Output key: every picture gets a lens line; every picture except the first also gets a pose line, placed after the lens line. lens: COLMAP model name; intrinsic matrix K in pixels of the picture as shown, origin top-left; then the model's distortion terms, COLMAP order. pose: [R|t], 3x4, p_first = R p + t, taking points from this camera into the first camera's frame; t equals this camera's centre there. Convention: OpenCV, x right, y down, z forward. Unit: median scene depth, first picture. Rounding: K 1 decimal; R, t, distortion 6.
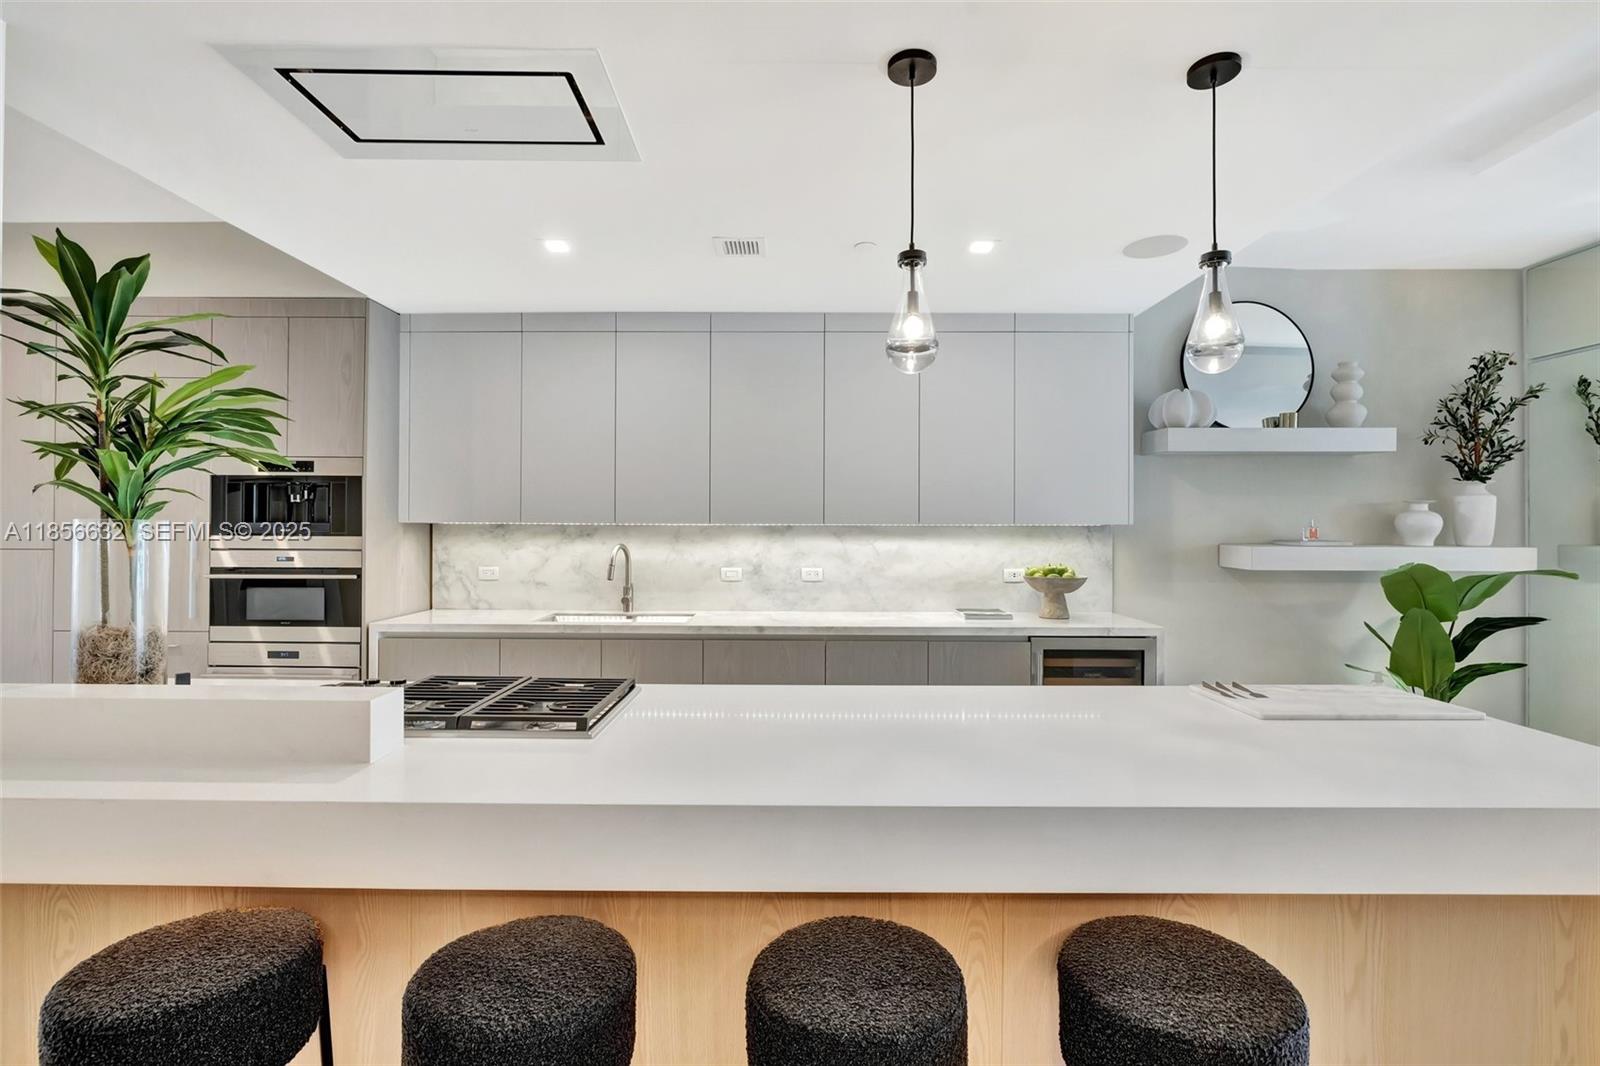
lens RADIAL K [[781.7, 0, 799.2], [0, 781.7, 529.7], [0, 0, 1]] dist [0.000910, 0.000110]
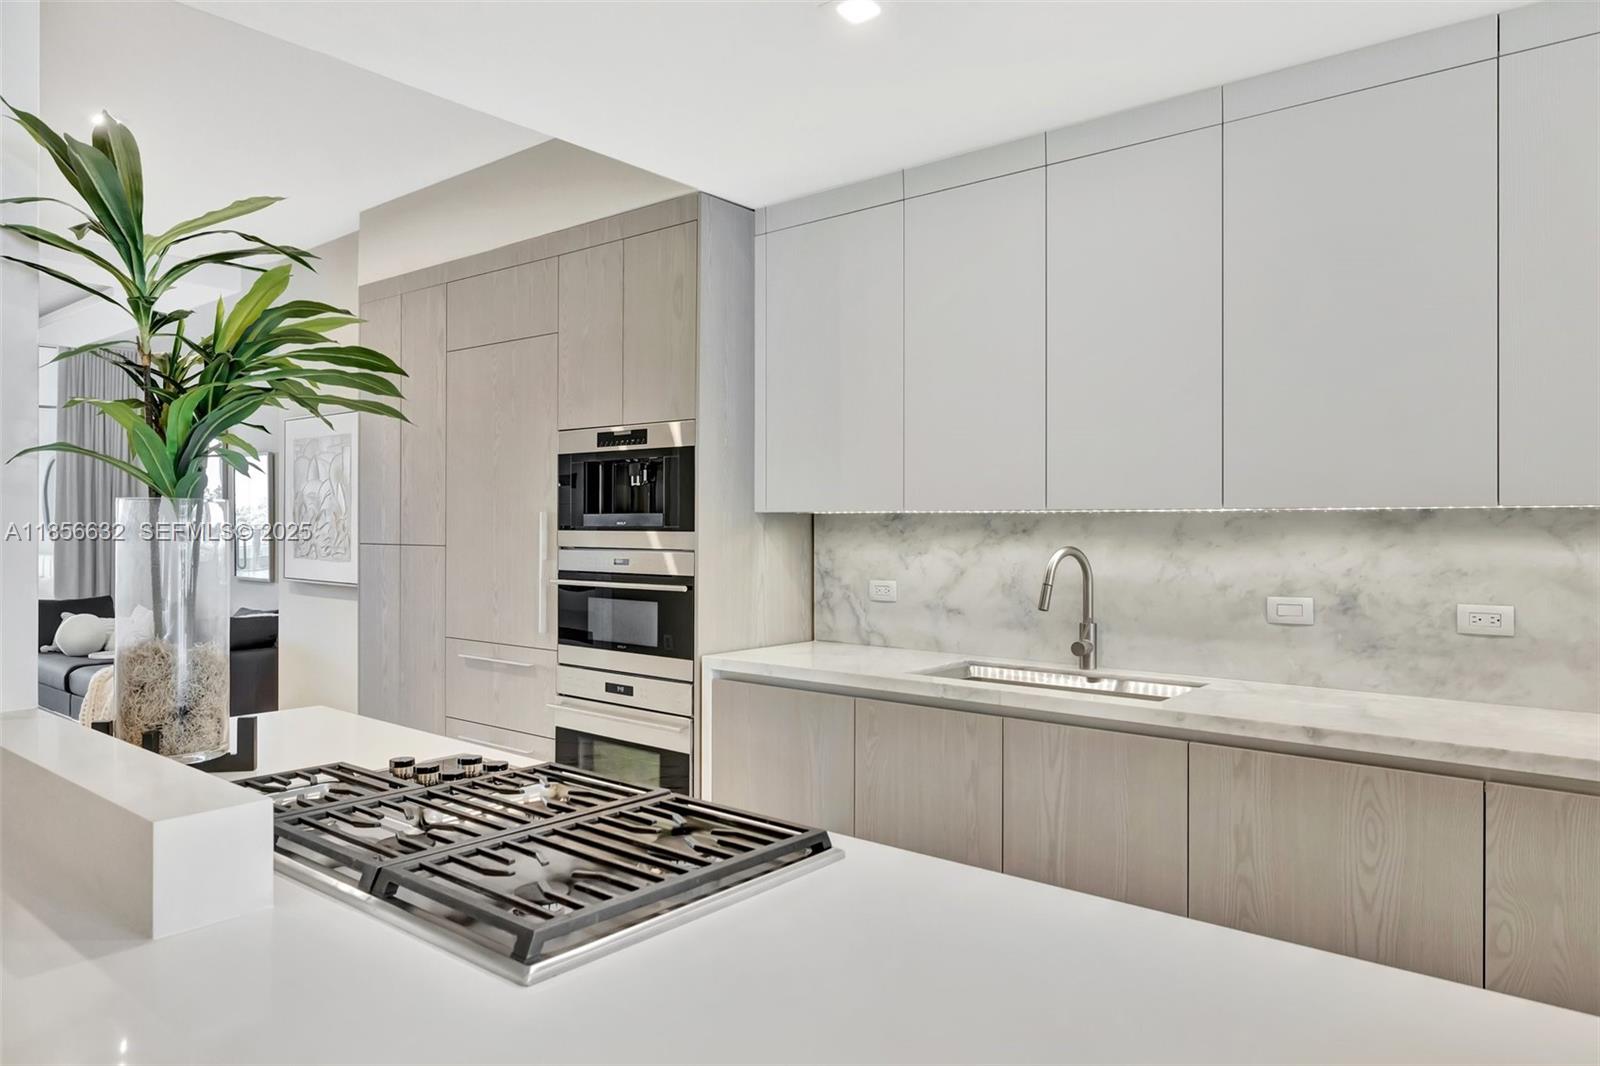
lens RADIAL K [[1043.0, 0, 799.8], [0, 1043.0, 528.0], [0, 0, 1]] dist [0.005811, 0.001750]
pose [[0.764849, -0.002419, -0.644205, 0.110106], [-0.001782, 0.999981, -0.005871, 0.009827], [0.644207, 0.005639, 0.764831, 0.318428]]
